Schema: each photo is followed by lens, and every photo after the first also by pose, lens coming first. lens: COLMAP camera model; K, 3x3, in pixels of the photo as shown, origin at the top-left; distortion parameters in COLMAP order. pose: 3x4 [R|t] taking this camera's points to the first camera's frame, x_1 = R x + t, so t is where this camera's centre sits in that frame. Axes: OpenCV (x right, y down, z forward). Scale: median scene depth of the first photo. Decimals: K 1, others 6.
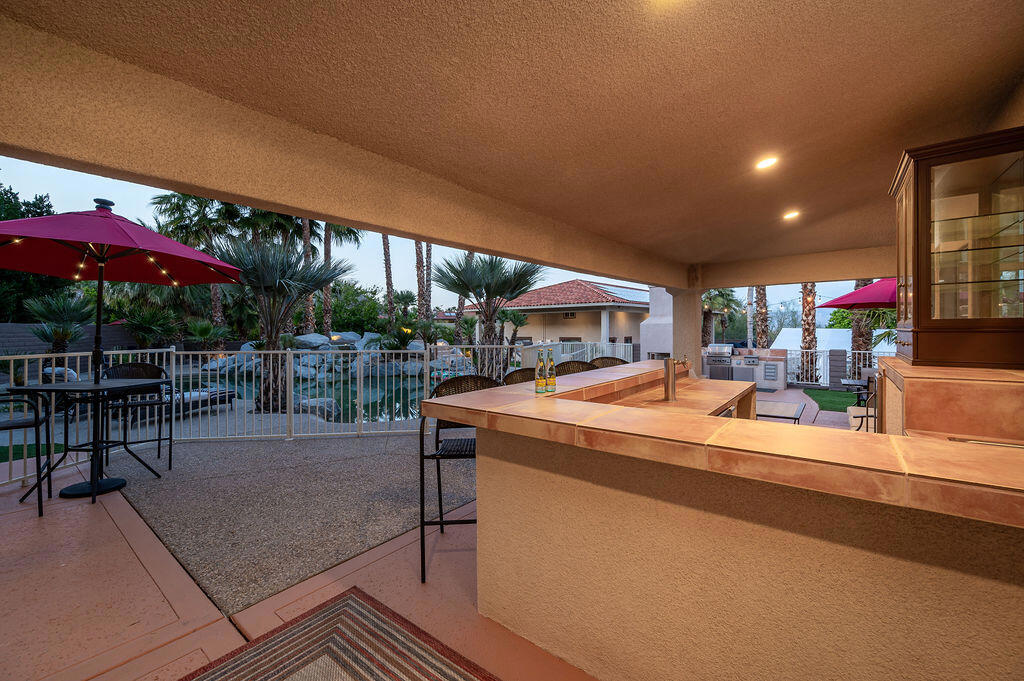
lens RADIAL K [[416.9, 0, 513.1], [0, 416.9, 334.8], [0, 0, 1]] dist [0.000476, 0.000040]
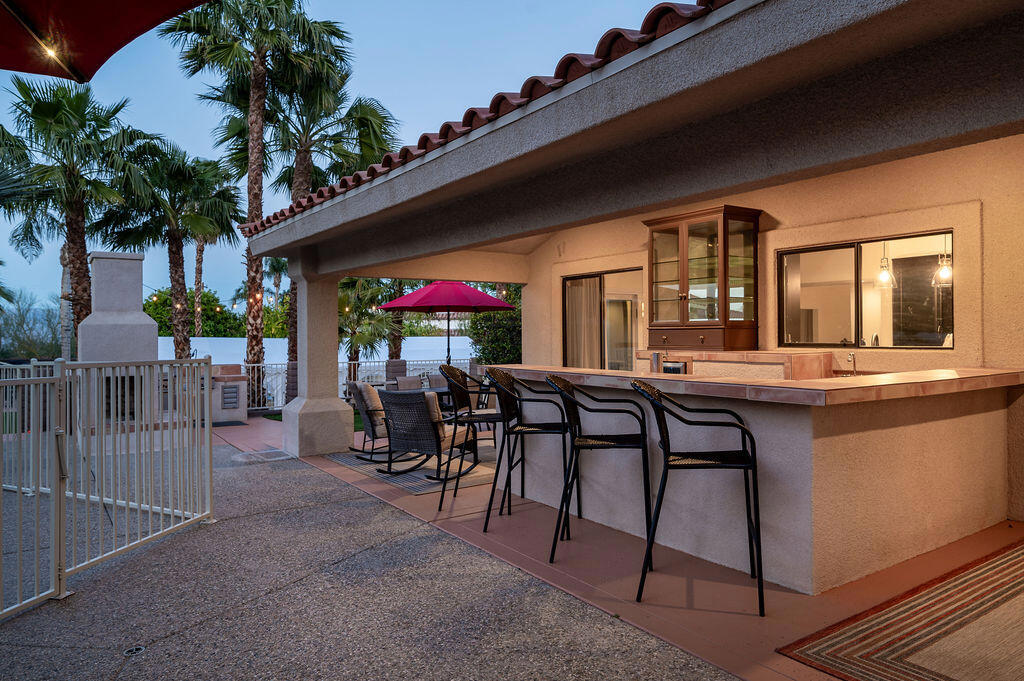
lens RADIAL K [[679.1, 0, 512.0], [0, 679.1, 339.4], [0, 0, 1]] dist [-0.000908, -0.000777]
pose [[0.303062, 0.006555, 0.952948, -0.328399], [0.010101, 0.999898, -0.010090, 0.009031], [-0.952917, 0.012684, 0.302965, 0.207929]]
